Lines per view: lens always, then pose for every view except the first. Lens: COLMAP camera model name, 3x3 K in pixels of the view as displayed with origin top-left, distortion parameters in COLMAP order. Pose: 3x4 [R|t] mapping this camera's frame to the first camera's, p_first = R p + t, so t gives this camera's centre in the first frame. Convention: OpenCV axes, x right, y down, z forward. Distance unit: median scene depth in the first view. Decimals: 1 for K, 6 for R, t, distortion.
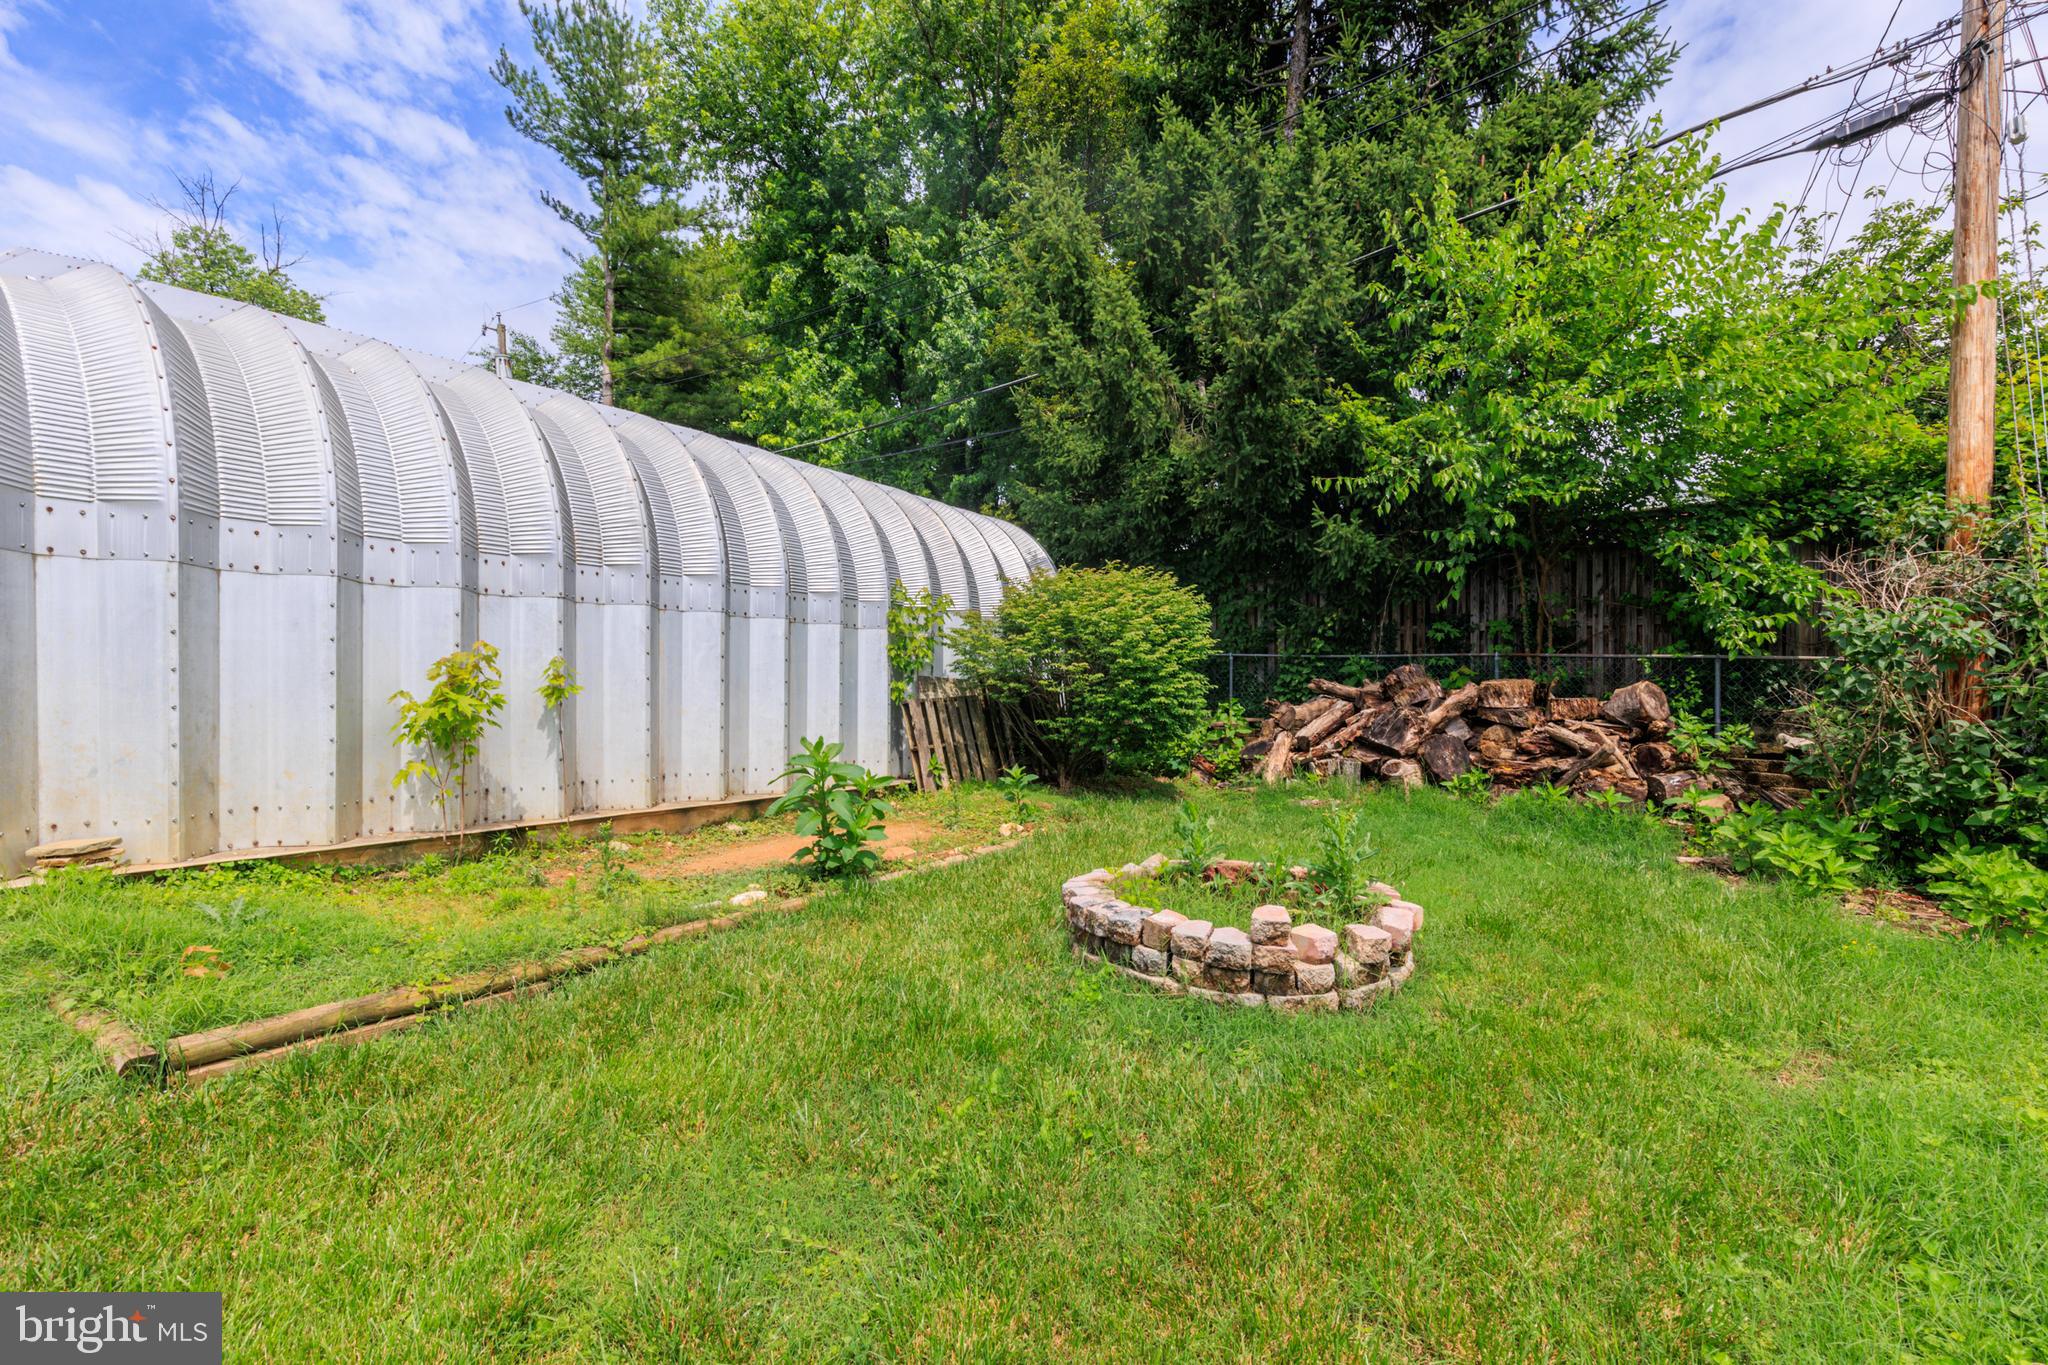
lens RADIAL K [[937.8, 0, 1034.5], [0, 937.8, 689.0], [0, 0, 1]] dist [0.012320, 0.000090]
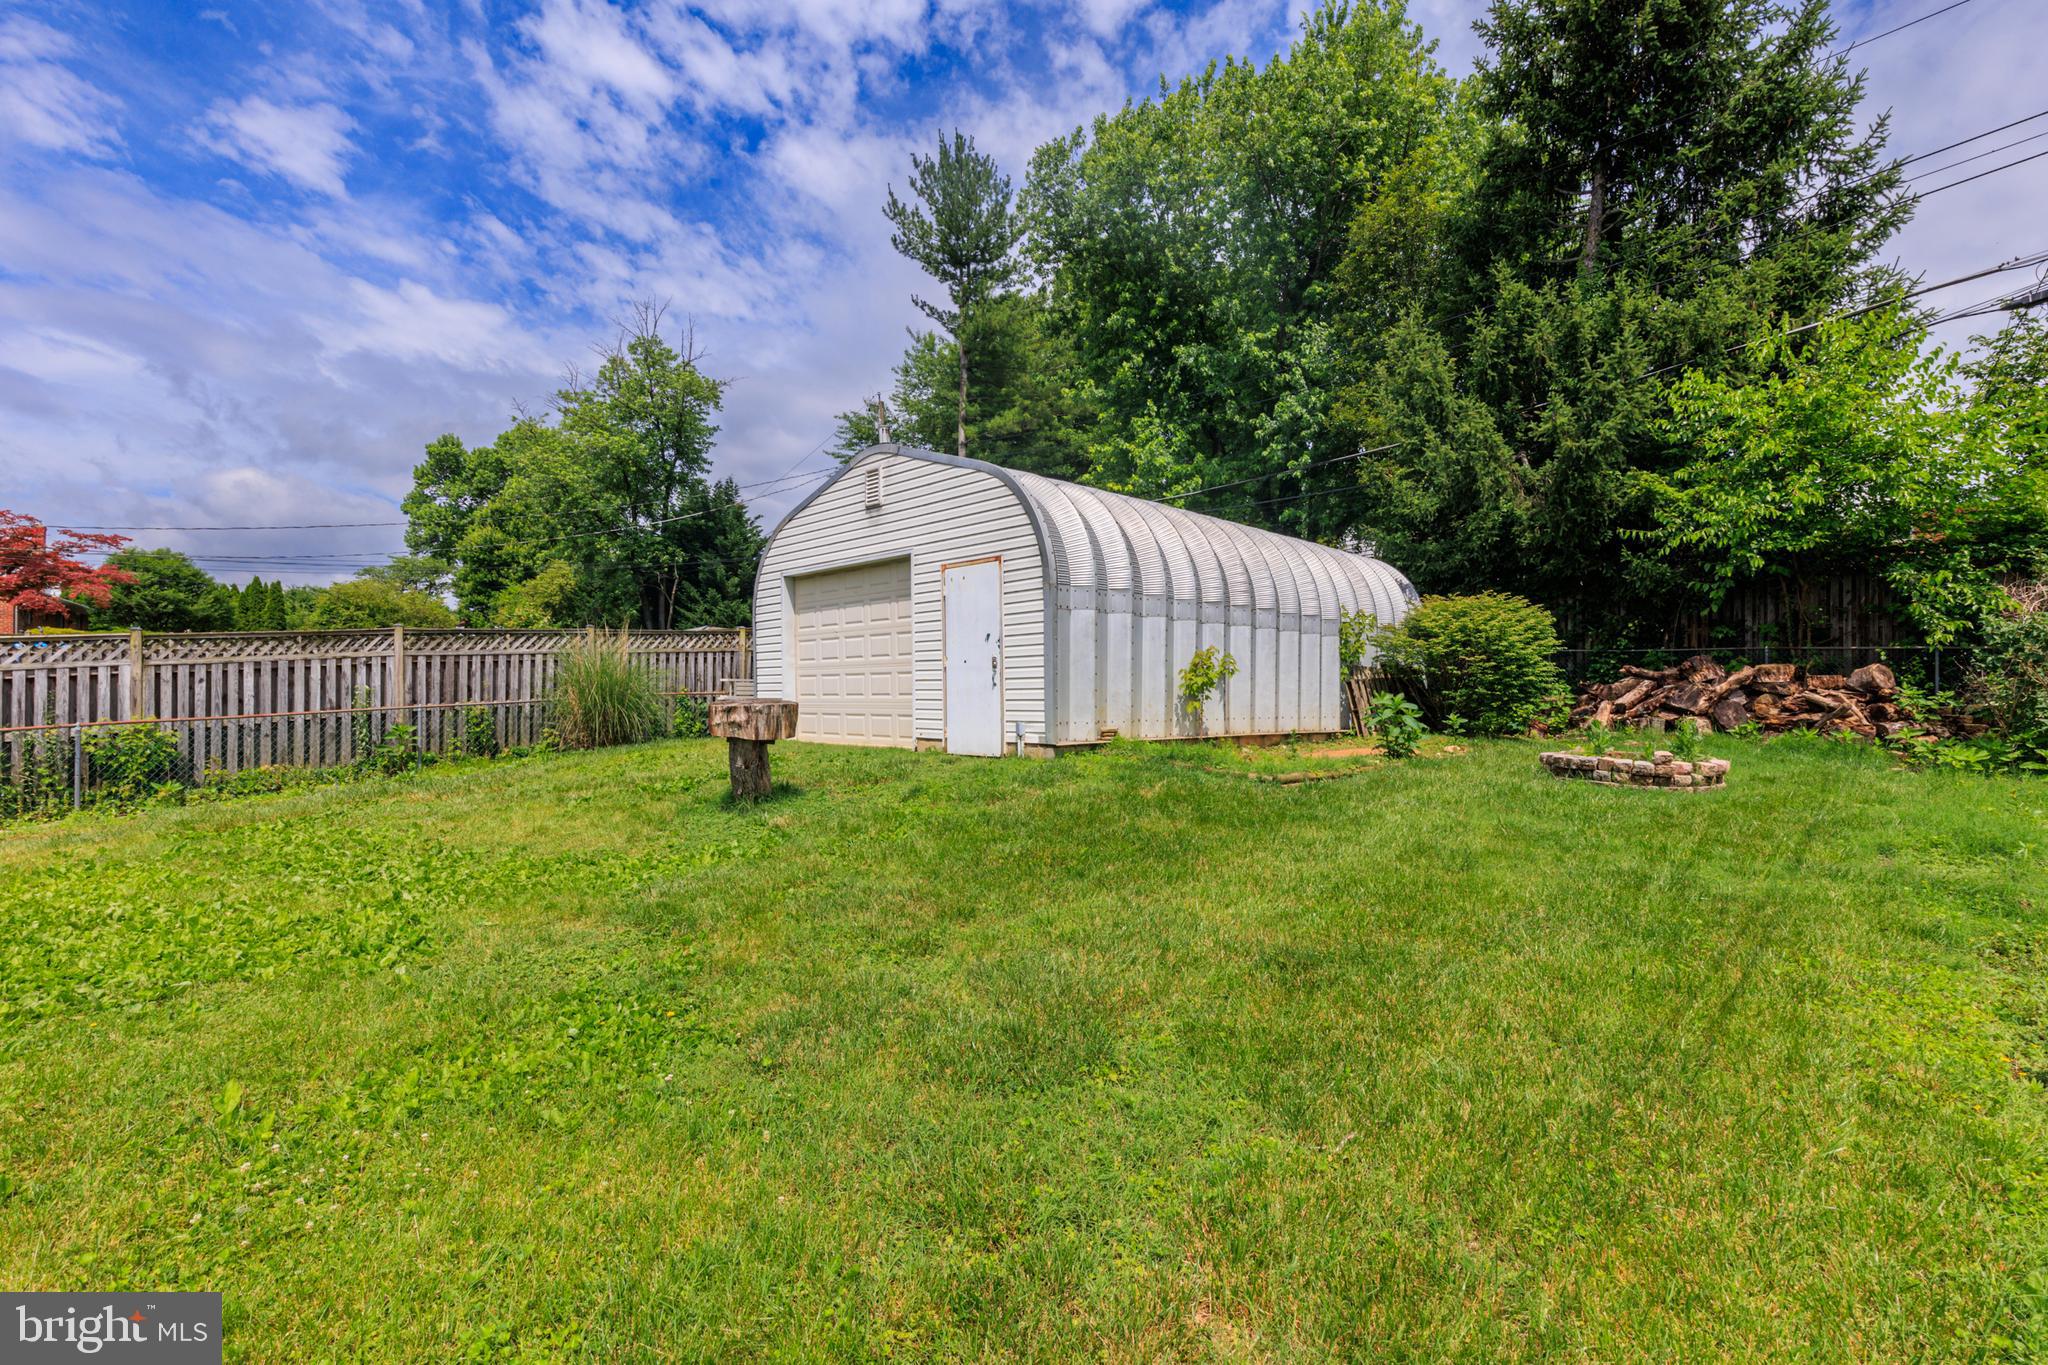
lens RADIAL K [[937.8, 0, 1034.5], [0, 937.8, 689.0], [0, 0, 1]] dist [0.012320, 0.000090]
pose [[0.979901, -0.001970, -0.199474, -0.337272], [0.001432, 0.999995, -0.002840, 0.030144], [0.199479, 0.002498, 0.979899, -0.679088]]
